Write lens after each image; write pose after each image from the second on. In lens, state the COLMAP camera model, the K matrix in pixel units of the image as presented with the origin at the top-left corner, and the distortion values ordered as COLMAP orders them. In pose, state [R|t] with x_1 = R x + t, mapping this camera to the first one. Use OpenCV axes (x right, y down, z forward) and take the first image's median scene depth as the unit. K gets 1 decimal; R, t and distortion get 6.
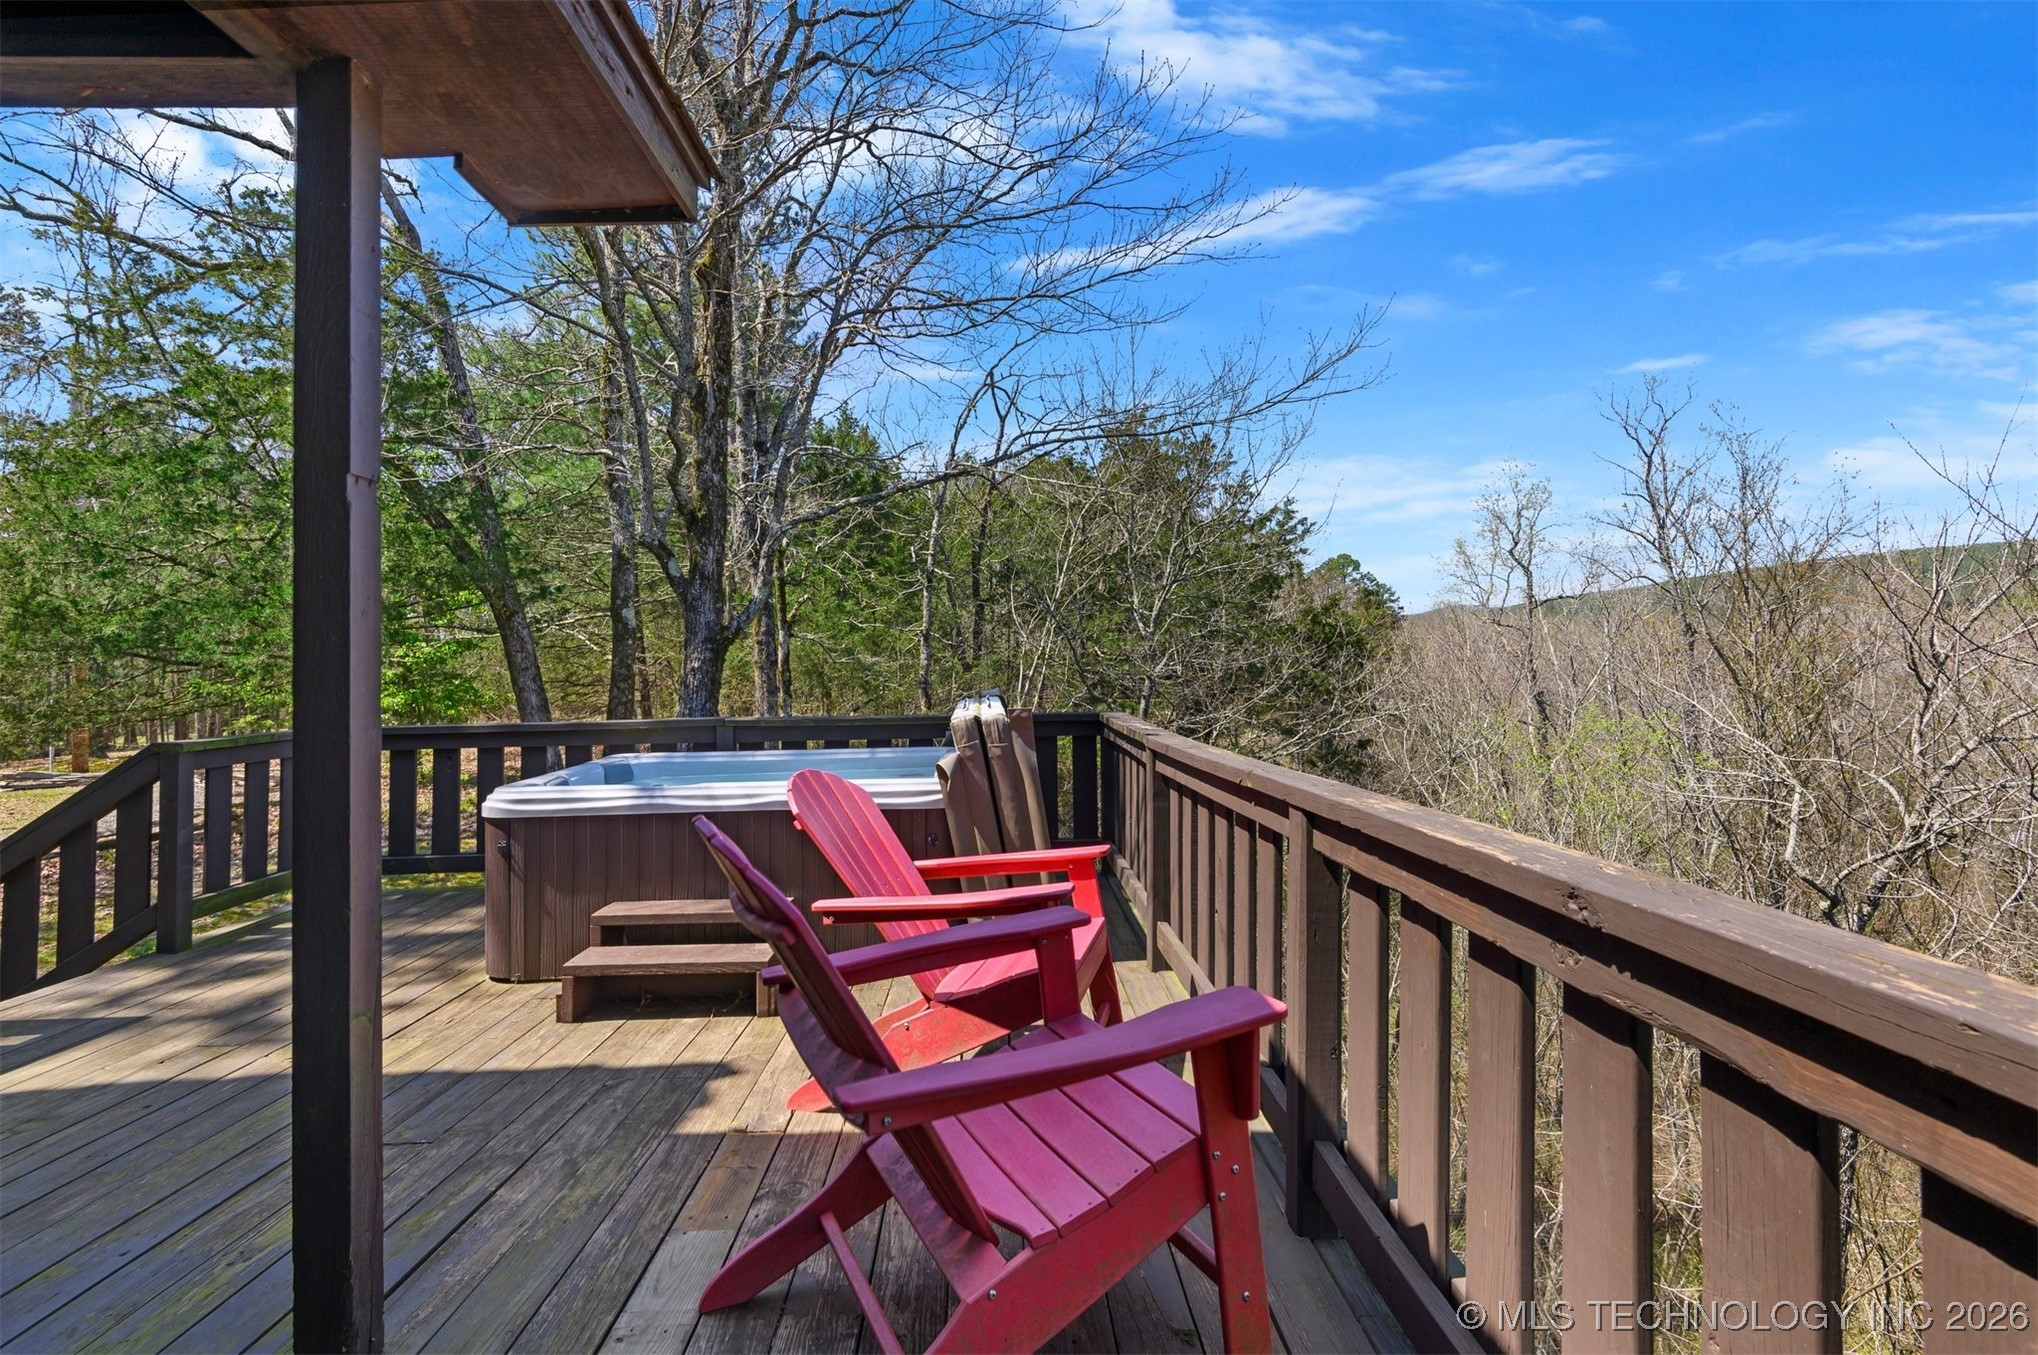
lens RADIAL K [[941.7, 0, 1025.7], [0, 941.7, 662.1], [0, 0, 1]] dist [0.015428, -0.009547]
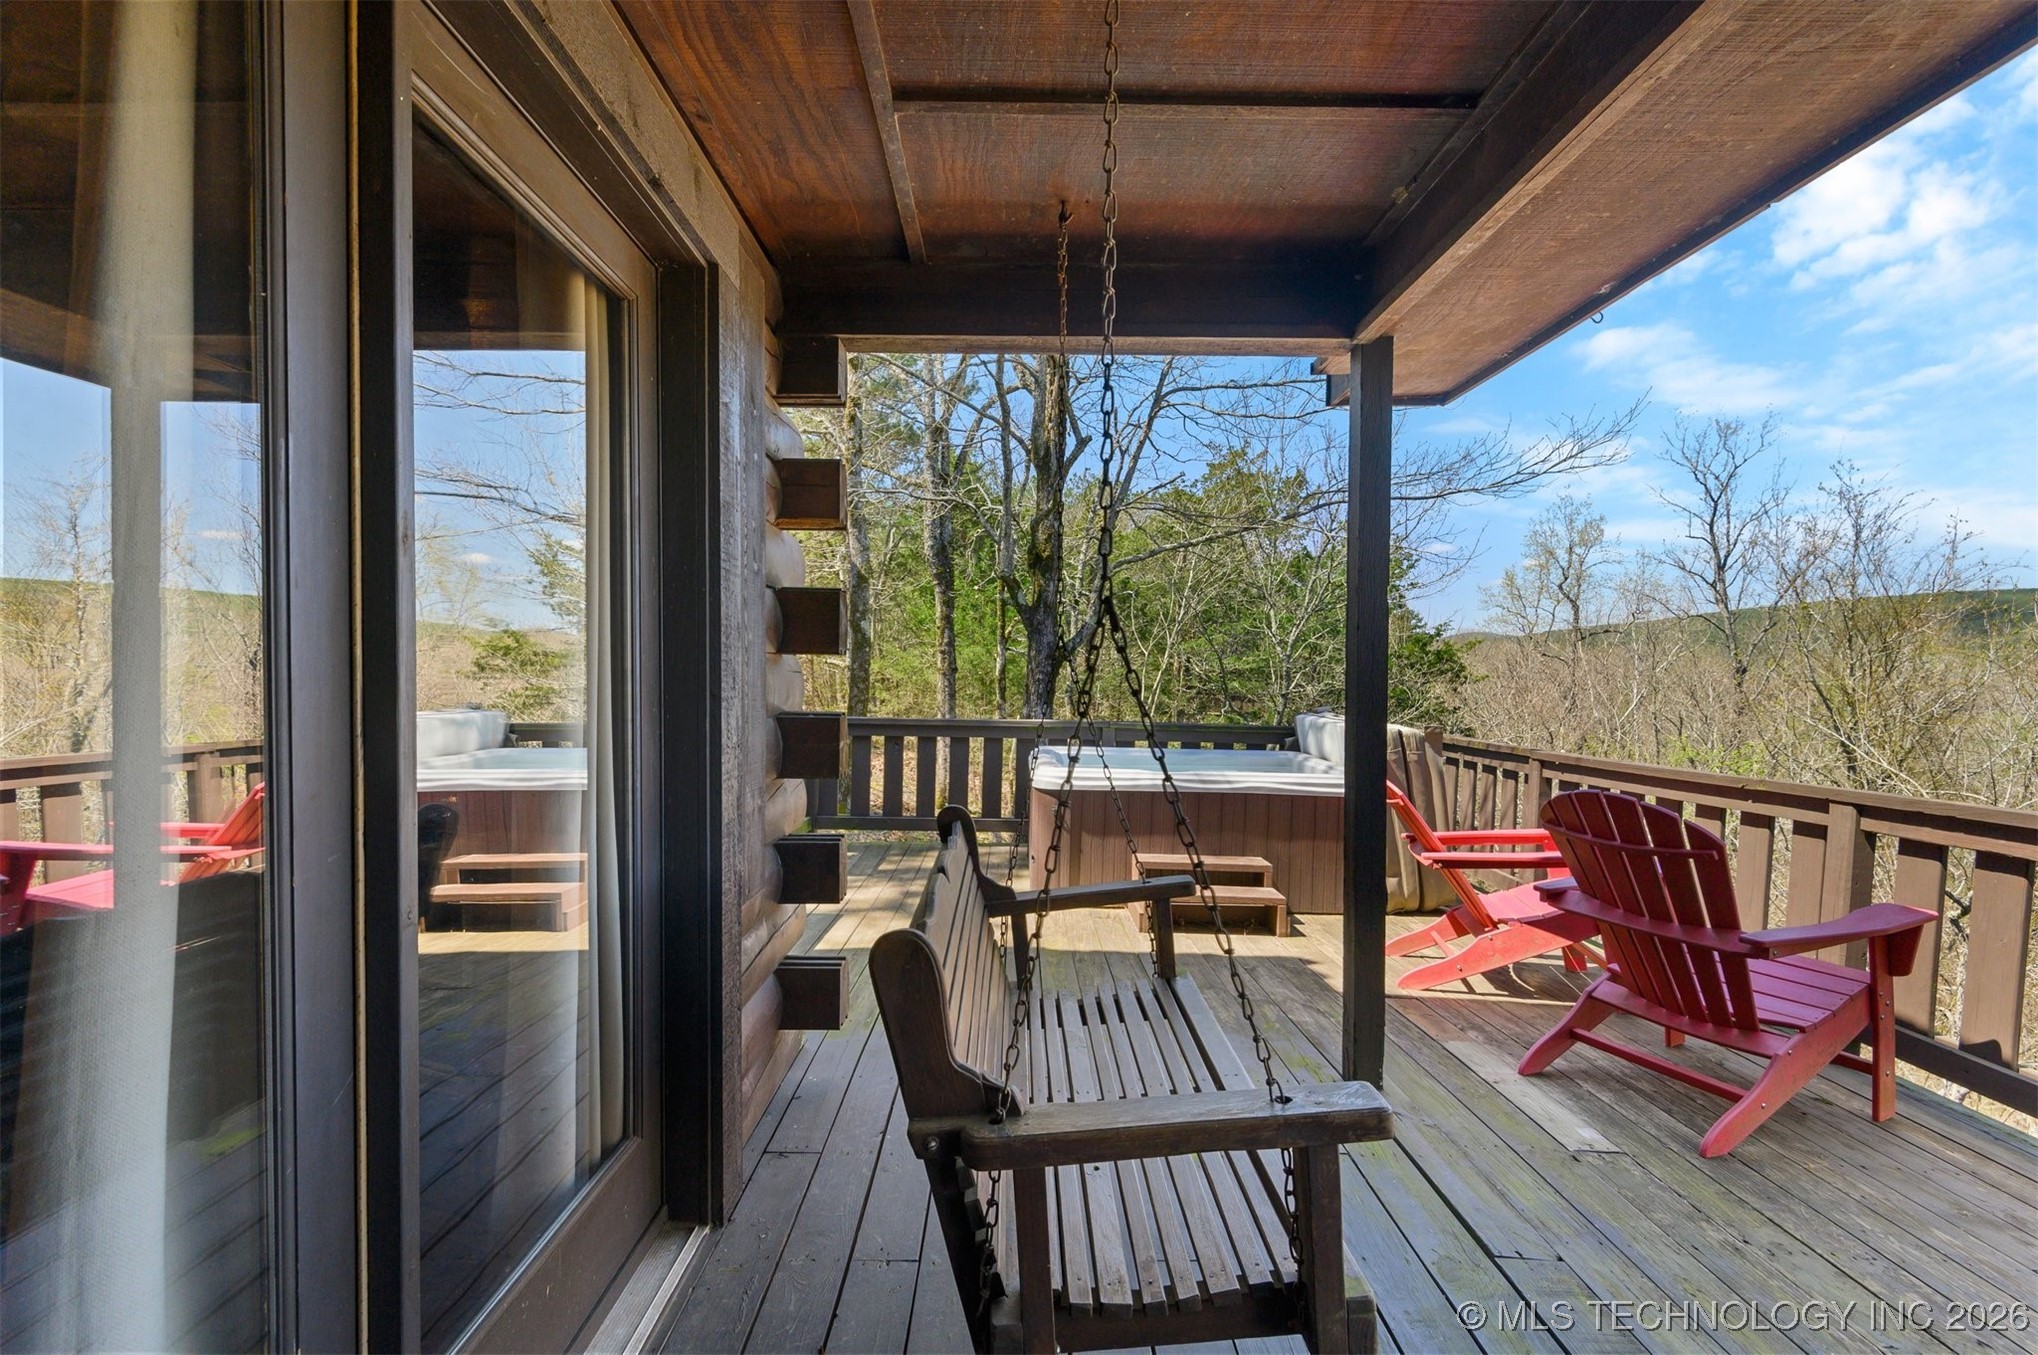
lens RADIAL K [[892.0, 0, 1009.8], [0, 892.0, 712.9], [0, 0, 1]] dist [0.015003, -0.000328]
pose [[0.998599, 0.039208, -0.035531, -0.157367], [-0.037454, 0.998108, 0.048763, -0.002482], [0.037375, -0.047364, 0.998178, -0.081752]]
